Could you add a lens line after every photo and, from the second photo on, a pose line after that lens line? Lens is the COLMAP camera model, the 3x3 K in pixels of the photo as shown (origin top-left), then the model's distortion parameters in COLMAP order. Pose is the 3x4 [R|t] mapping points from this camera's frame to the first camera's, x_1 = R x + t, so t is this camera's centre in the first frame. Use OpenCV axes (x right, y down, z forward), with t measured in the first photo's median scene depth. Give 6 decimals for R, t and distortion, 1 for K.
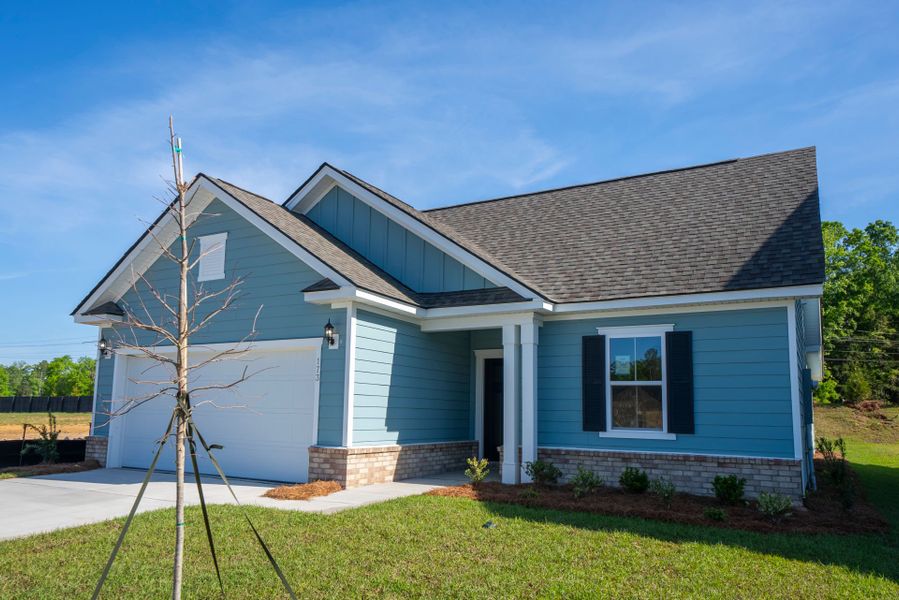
lens RADIAL K [[639.4, 0, 469.2], [0, 639.4, 304.5], [0, 0, 1]] dist [0.022774, 0.004858]
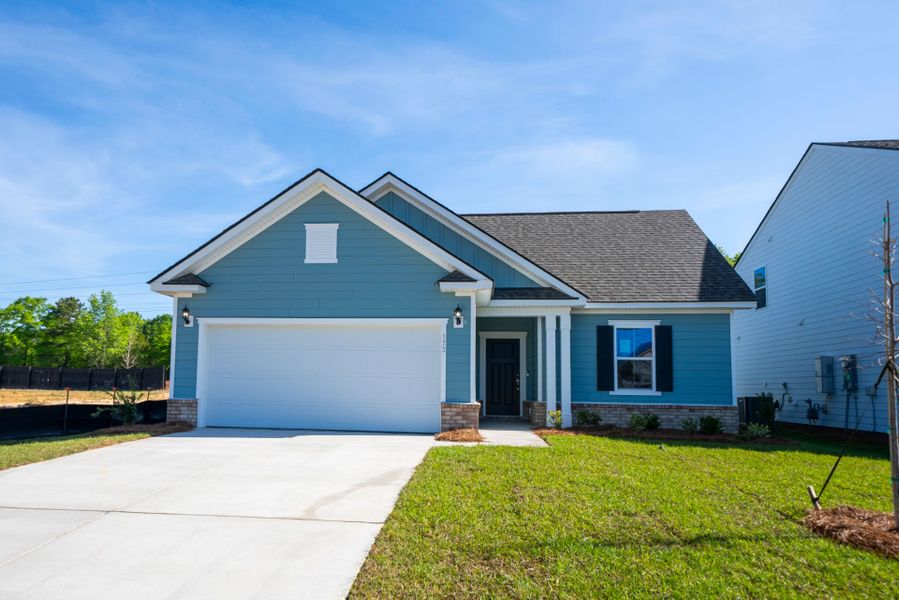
lens RADIAL K [[526.6, 0, 434.1], [0, 526.6, 321.3], [0, 0, 1]] dist [0.023466, -0.002301]
pose [[0.919945, 0.045262, 0.389426, -0.650262], [-0.065210, 0.997142, 0.038152, 0.019065], [-0.386586, -0.060492, 0.920267, 0.047972]]
